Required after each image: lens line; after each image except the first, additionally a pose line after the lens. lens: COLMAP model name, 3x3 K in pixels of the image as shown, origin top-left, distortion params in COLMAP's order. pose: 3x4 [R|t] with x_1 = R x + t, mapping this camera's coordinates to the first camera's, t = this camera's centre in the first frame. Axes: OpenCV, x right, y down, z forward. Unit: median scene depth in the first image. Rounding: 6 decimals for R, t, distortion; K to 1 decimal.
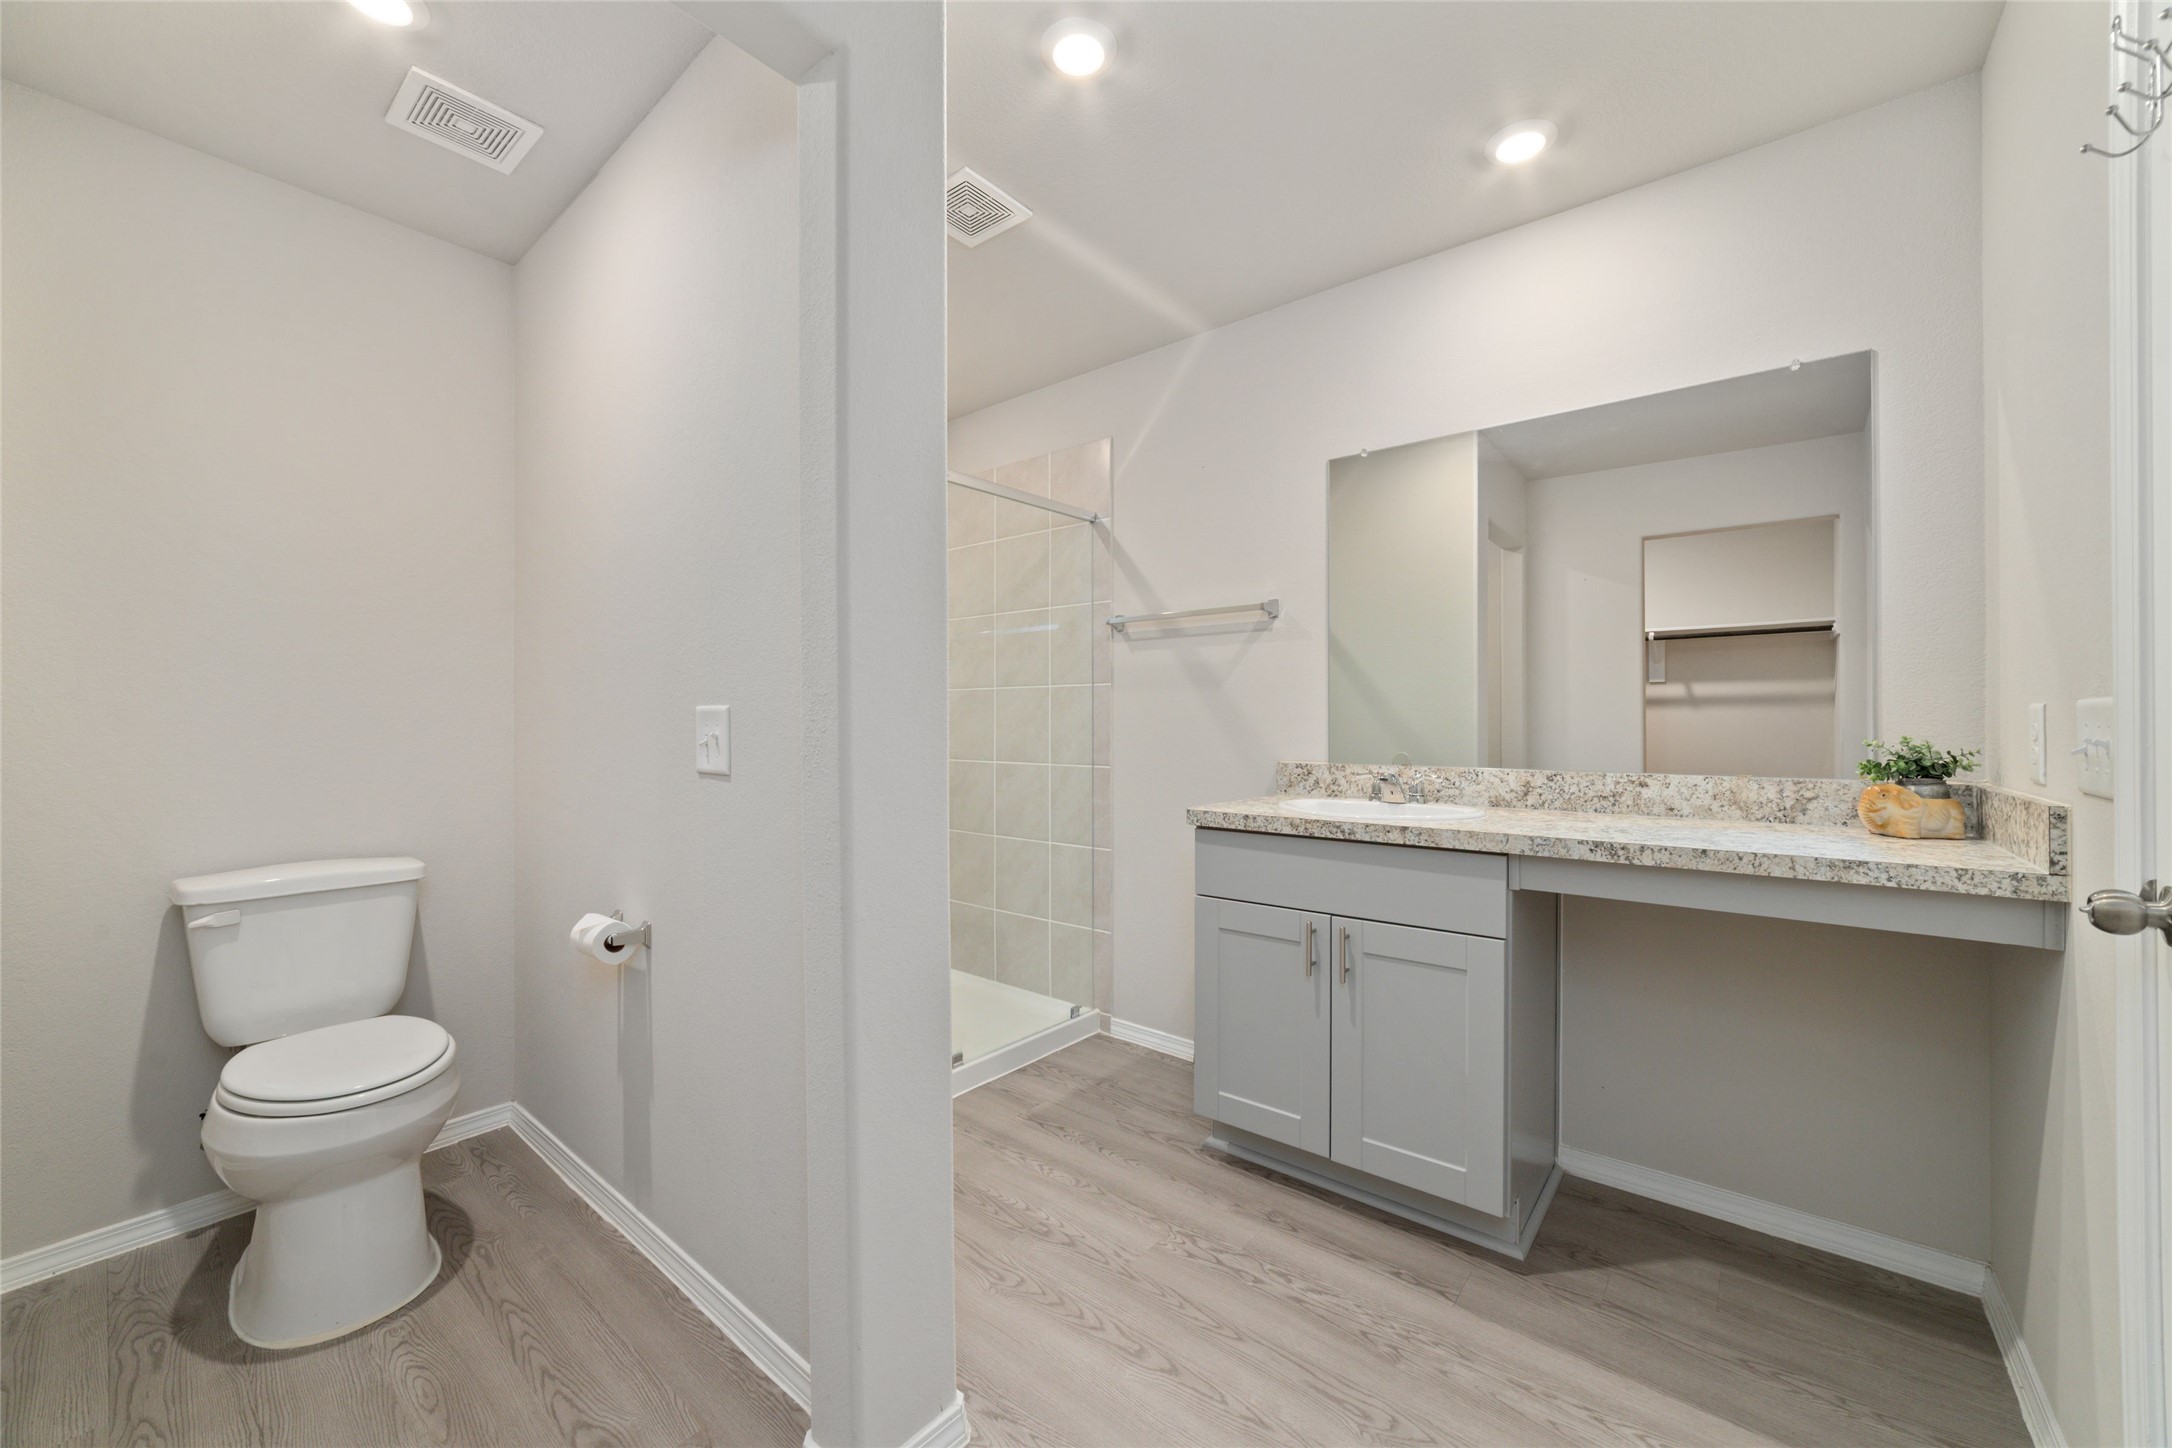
lens RADIAL K [[827.0, 0, 1088.6], [0, 827.0, 726.2], [0, 0, 1]] dist [-0.019157, 0.004369]
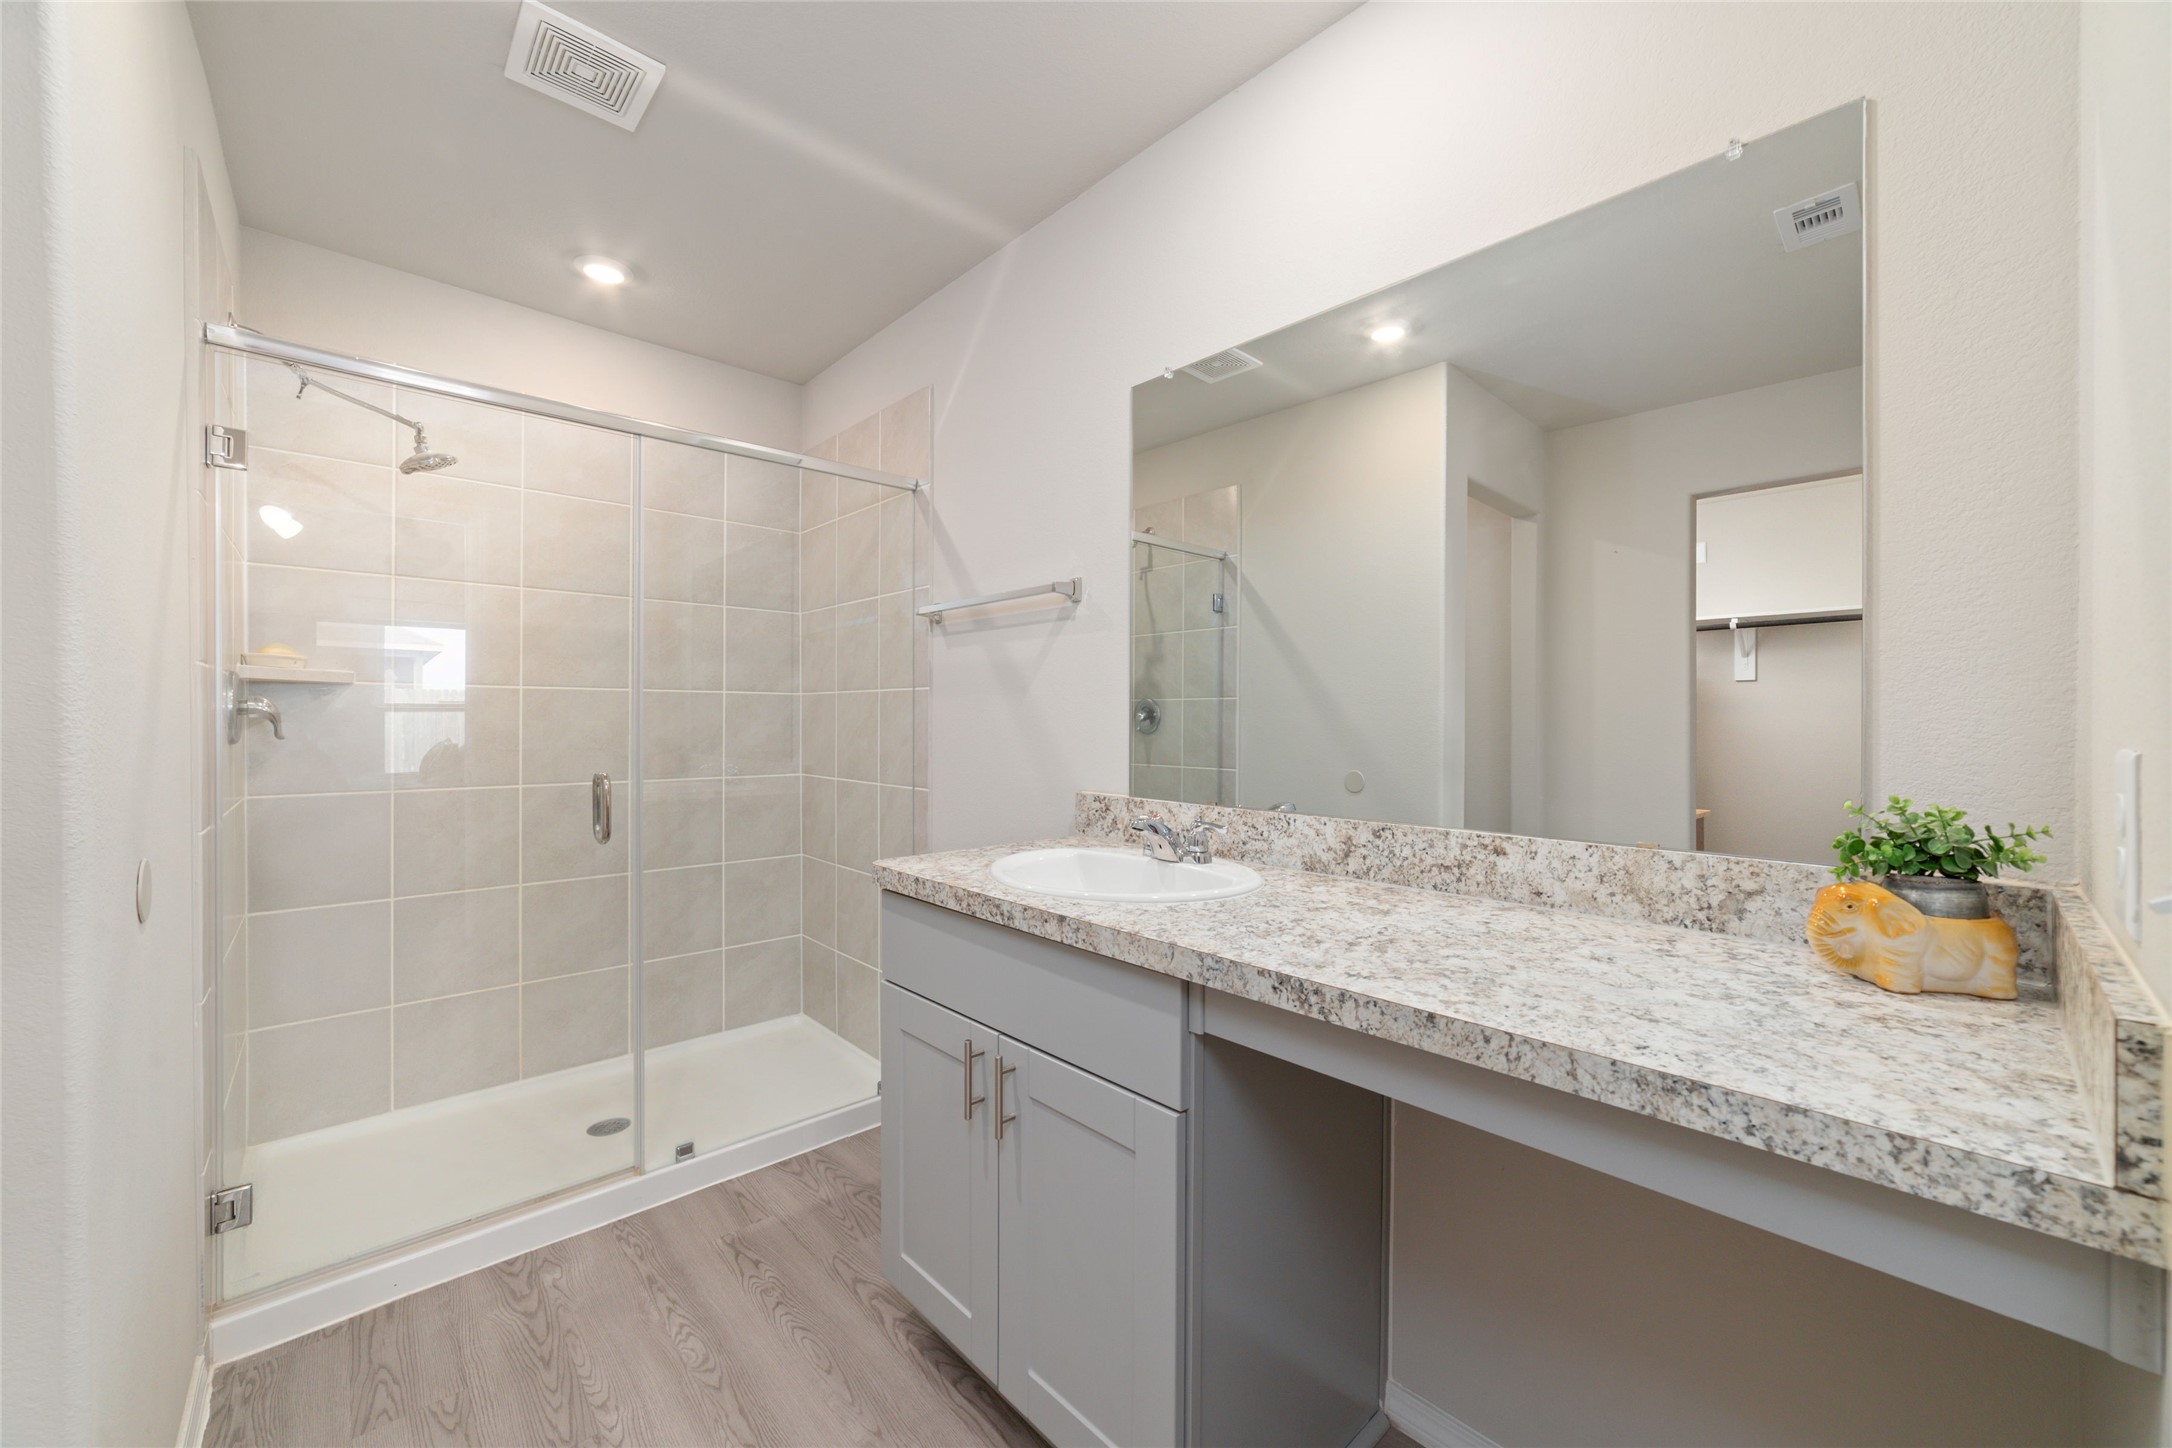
lens RADIAL K [[827.0, 0, 1093.9], [0, 827.0, 725.5], [0, 0, 1]] dist [-0.019157, 0.004369]
pose [[0.991221, 0.004050, -0.132155, 0.489429], [-0.003407, 0.999981, 0.005094, -0.031085], [0.132173, -0.004599, 0.991216, 0.357675]]
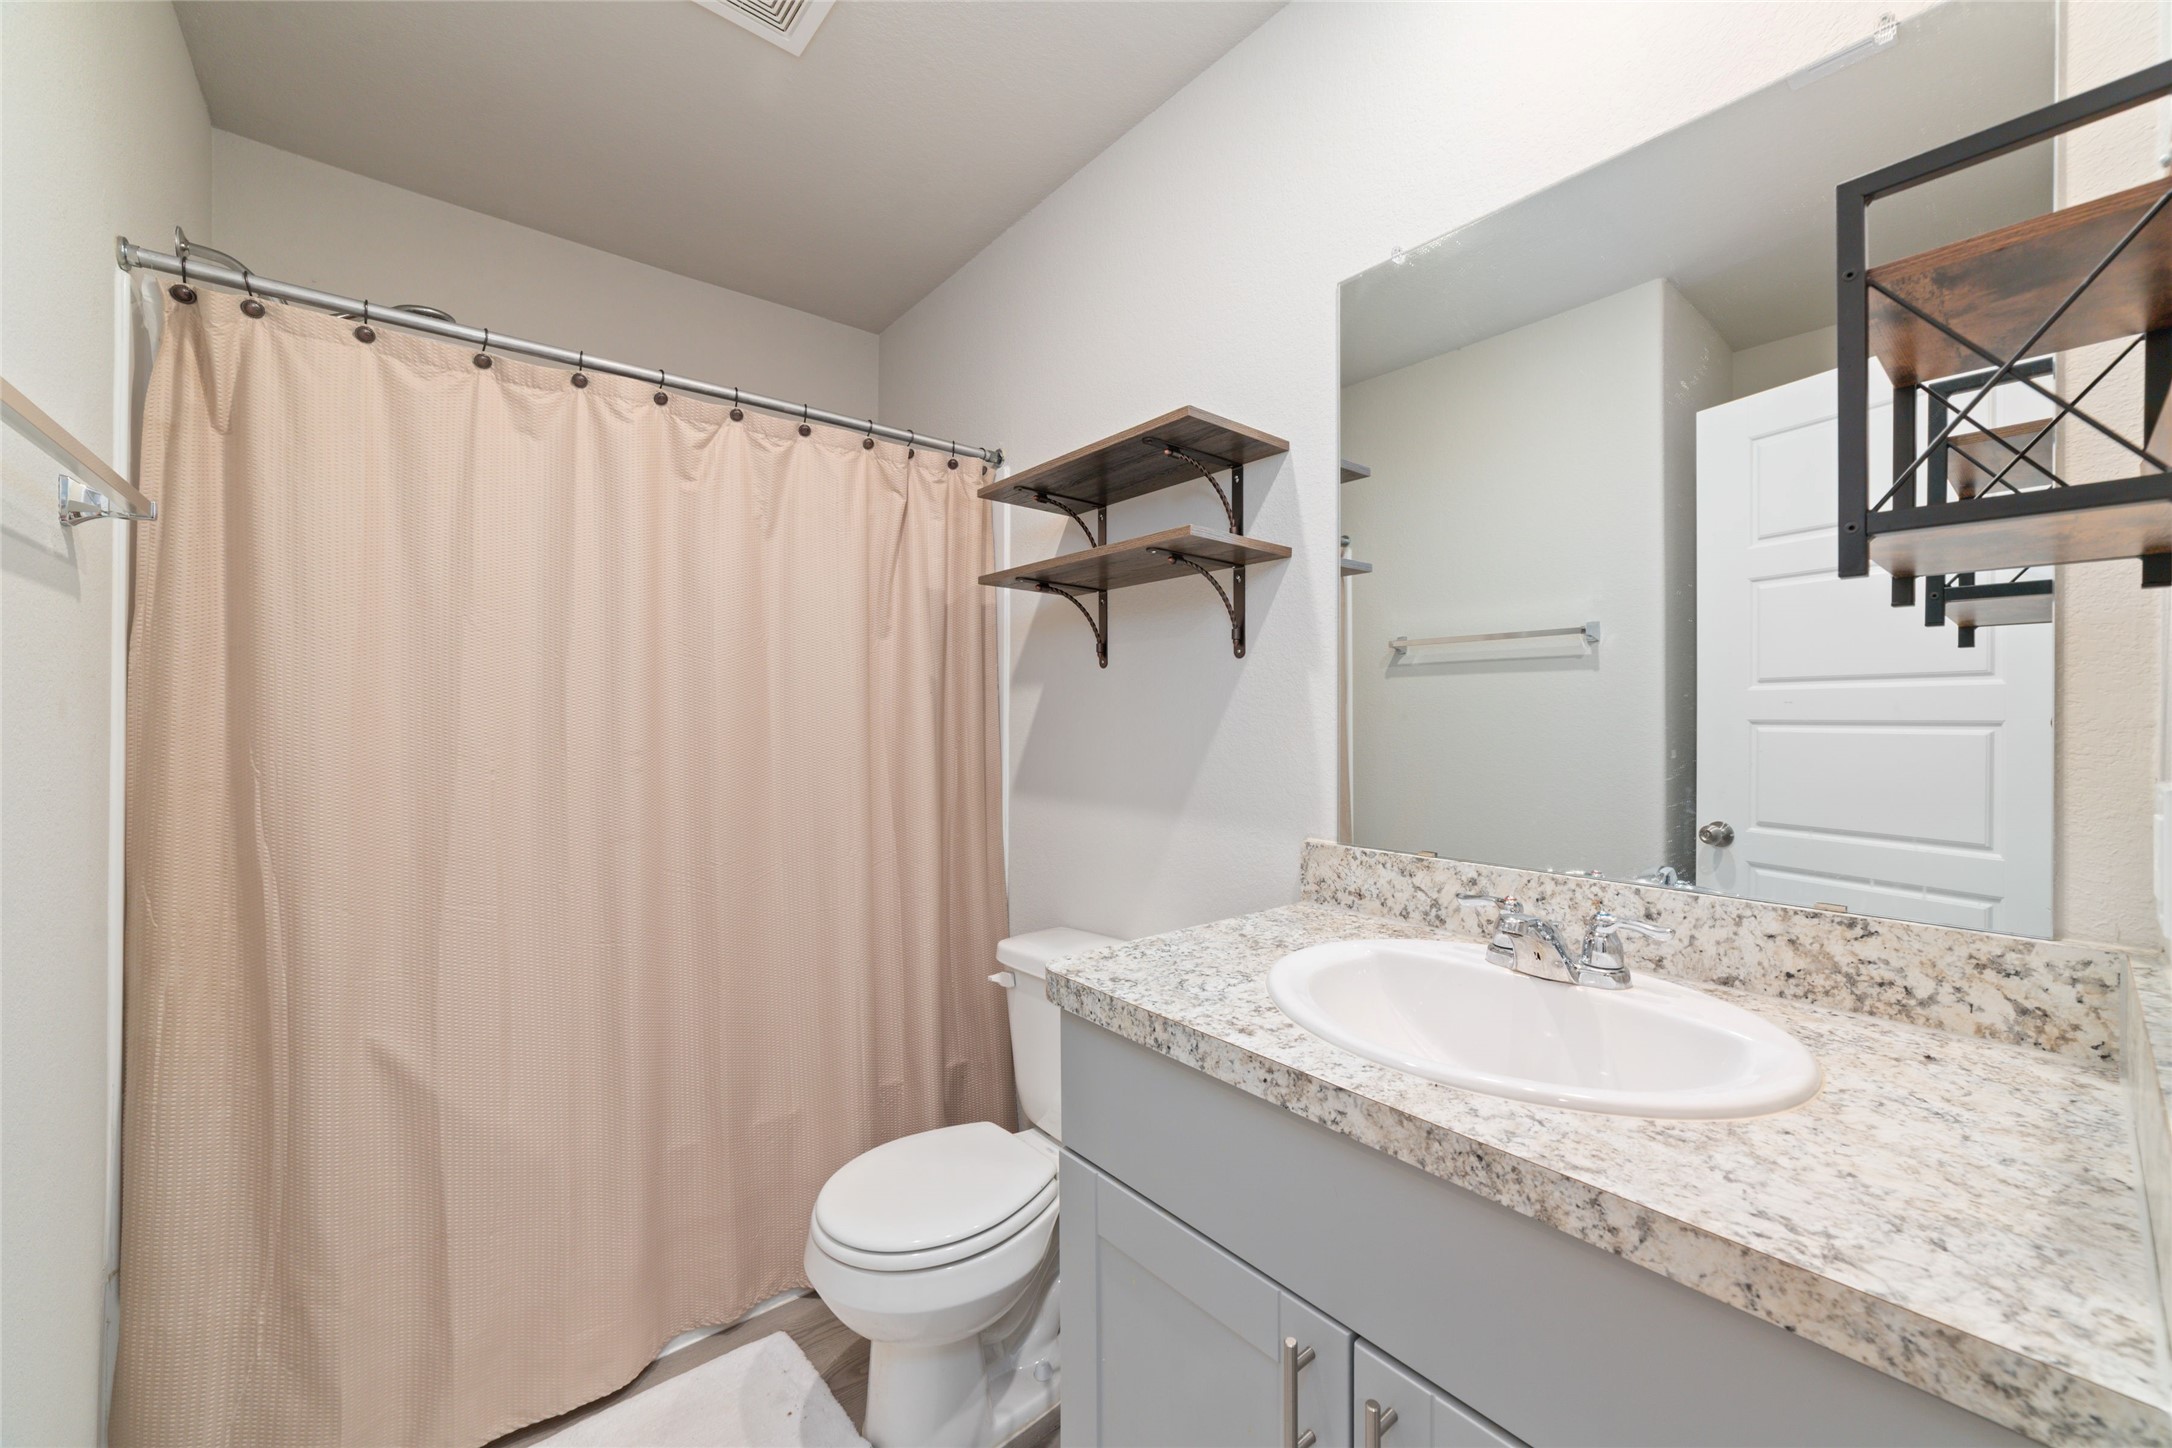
lens RADIAL K [[827.0, 0, 1089.5], [0, 827.0, 716.1], [0, 0, 1]] dist [-0.019157, 0.004369]
pose [[-0.979623, 0.003604, 0.200813, 0.977025], [0.003522, 0.999994, -0.000764, -0.050267], [-0.200814, -0.000041, -0.979629, 1.071133]]
